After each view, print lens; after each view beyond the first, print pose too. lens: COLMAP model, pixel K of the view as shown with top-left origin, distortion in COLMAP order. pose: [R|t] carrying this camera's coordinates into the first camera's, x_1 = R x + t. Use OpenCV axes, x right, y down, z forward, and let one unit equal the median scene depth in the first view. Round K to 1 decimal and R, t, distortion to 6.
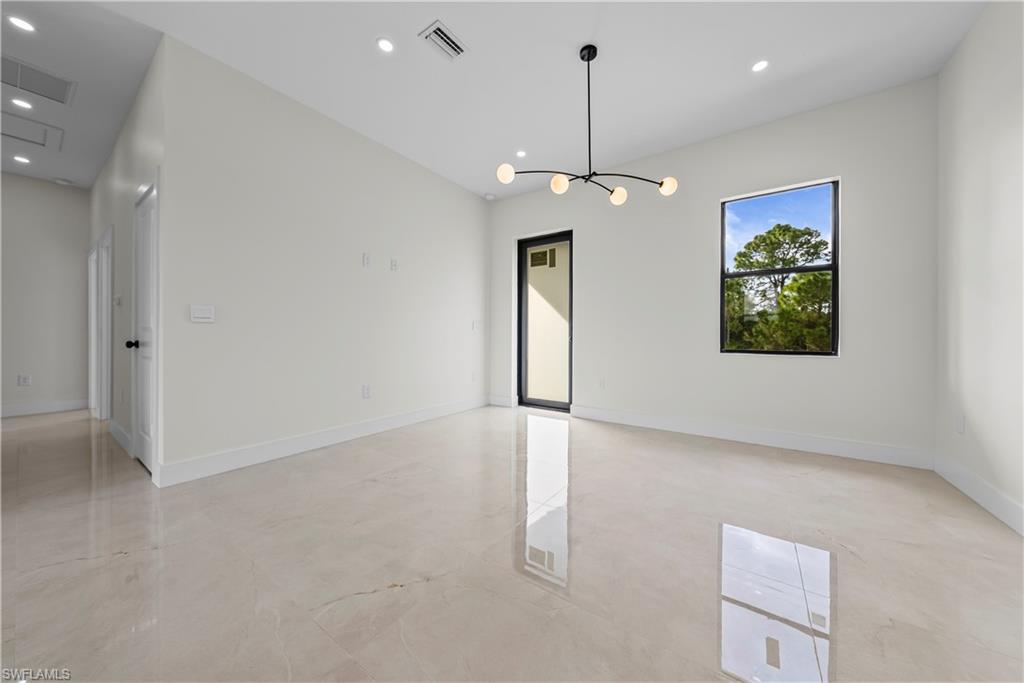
lens RADIAL K [[346.5, 0, 510.5], [0, 346.5, 334.5], [0, 0, 1]] dist [-0.001492, -0.000022]
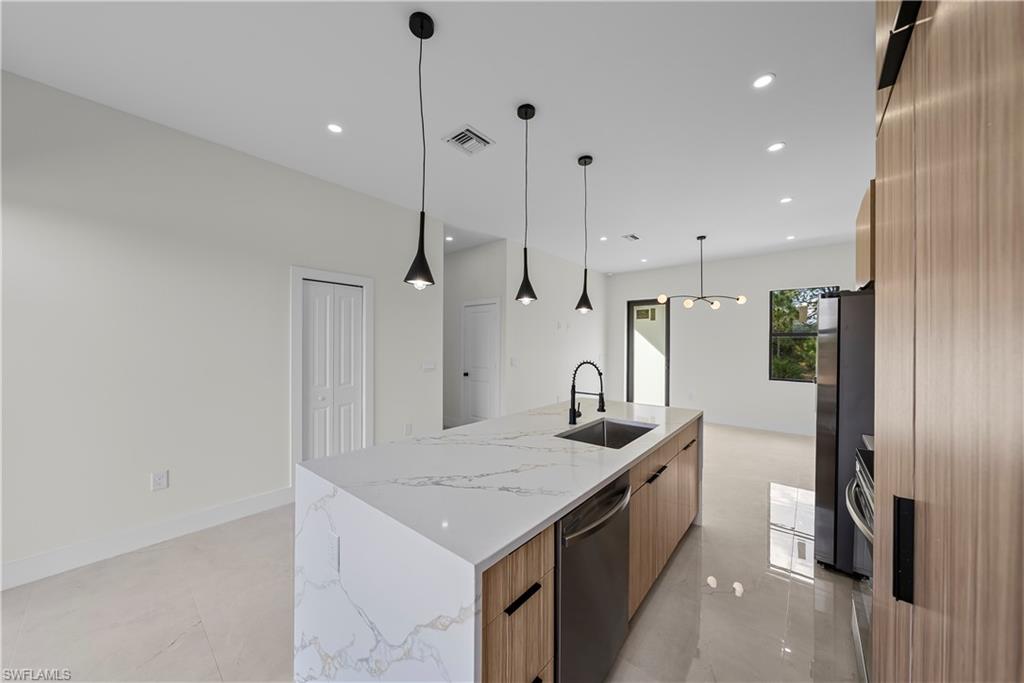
lens RADIAL K [[346.5, 0, 511.2], [0, 346.5, 342.6], [0, 0, 1]] dist [-0.001492, -0.000022]
pose [[0.995263, 0.001618, -0.097202, -0.338894], [-0.001971, 0.999992, -0.003541, -0.084287], [0.097196, 0.003716, 0.995258, -0.563430]]
